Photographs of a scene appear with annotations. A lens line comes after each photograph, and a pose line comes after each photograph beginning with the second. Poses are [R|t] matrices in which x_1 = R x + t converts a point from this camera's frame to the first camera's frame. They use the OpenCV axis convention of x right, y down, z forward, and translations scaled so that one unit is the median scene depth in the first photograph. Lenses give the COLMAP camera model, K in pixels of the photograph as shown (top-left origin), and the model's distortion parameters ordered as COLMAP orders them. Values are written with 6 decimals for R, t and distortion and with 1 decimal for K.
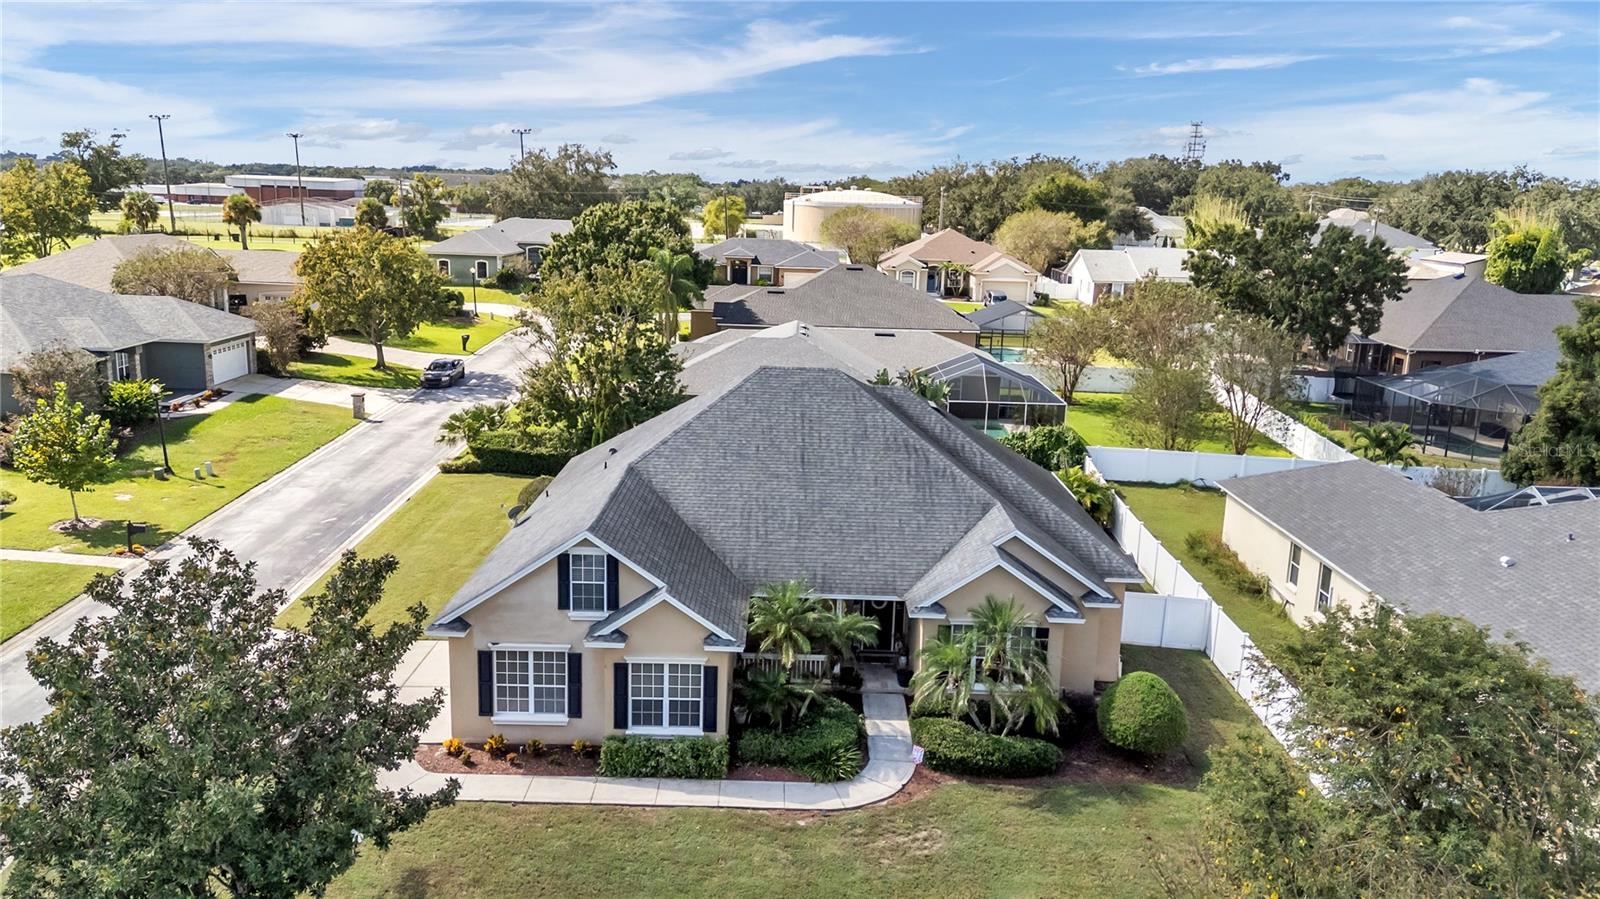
lens RADIAL K [[1169.8, 0, 802.0], [0, 1169.8, 446.7], [0, 0, 1]] dist [0.086473, -0.094827]
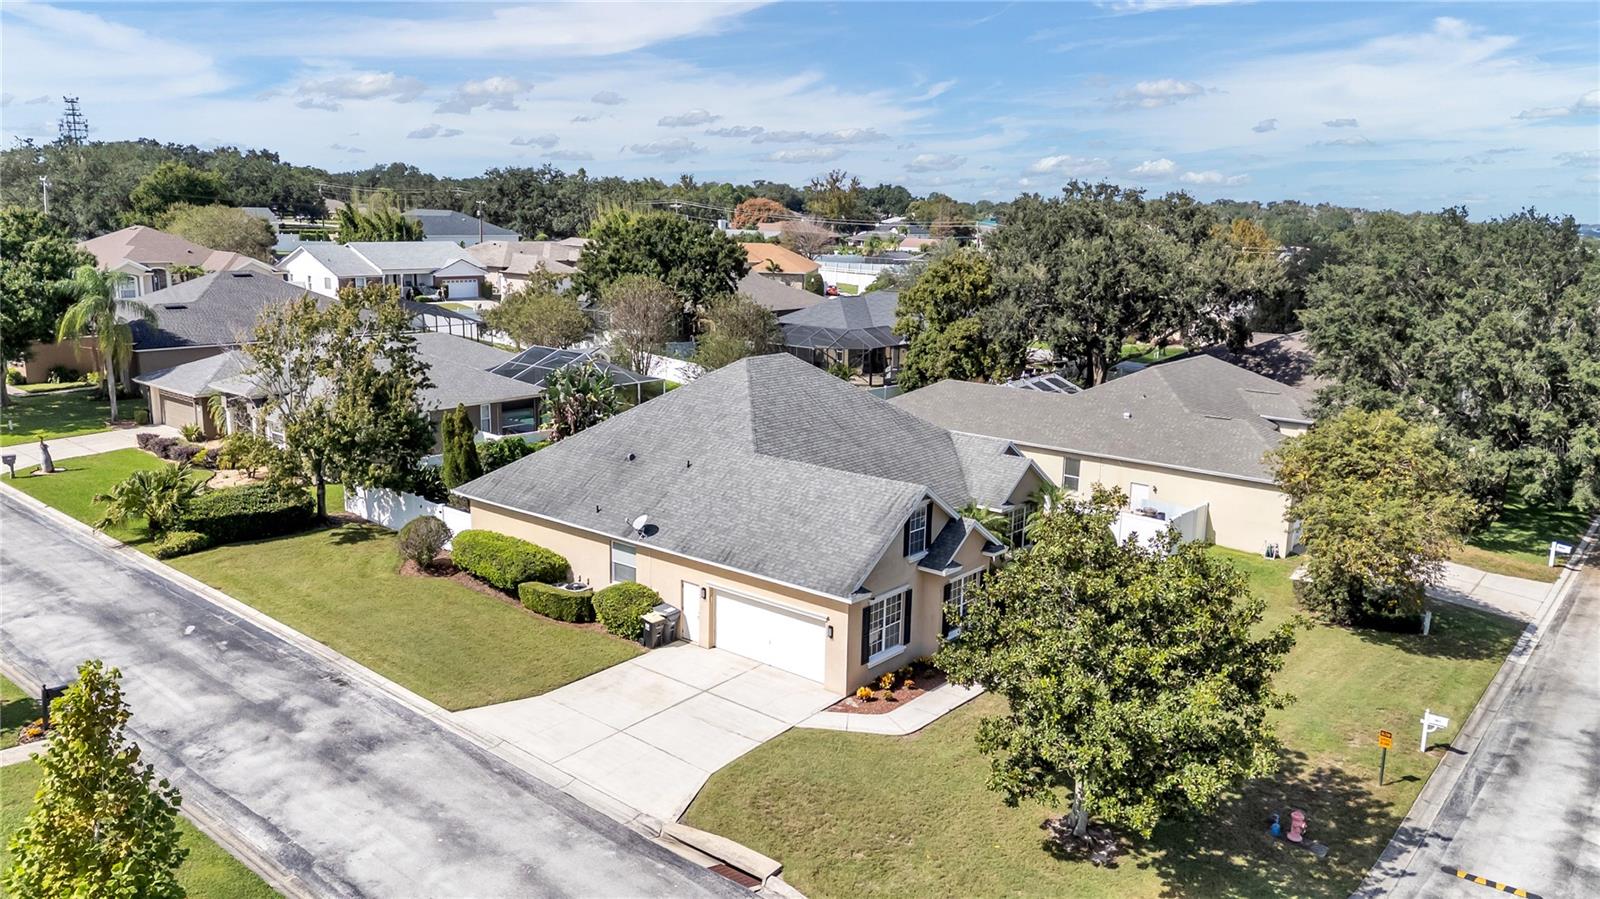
lens RADIAL K [[1169.8, 0, 802.0], [0, 1169.8, 446.7], [0, 0, 1]] dist [0.086473, -0.094827]
pose [[0.633040, -0.171534, 0.754875, -1.124311], [0.162401, 0.982868, 0.087153, -0.094265], [-0.756893, 0.067421, 0.650052, 0.266843]]
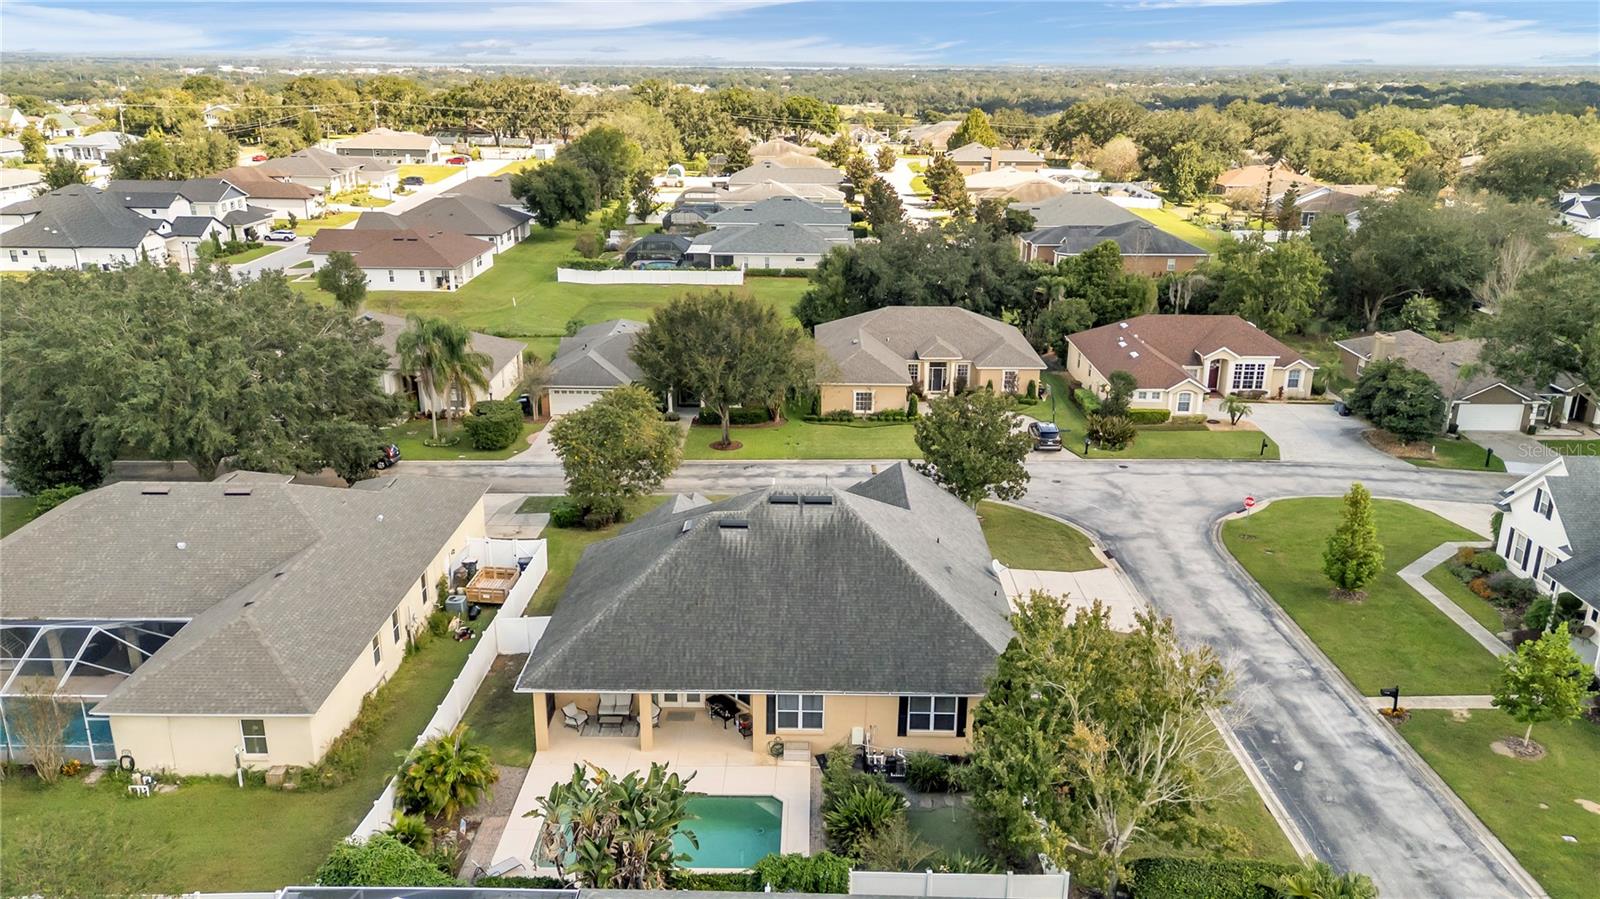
lens RADIAL K [[1169.8, 0, 802.0], [0, 1169.8, 446.7], [0, 0, 1]] dist [0.086473, -0.094827]
pose [[-0.999198, -0.040049, 0.000450, -0.003664], [-0.034269, 0.860675, 0.508000, -0.956558], [-0.020732, 0.507577, -0.861357, 2.632181]]
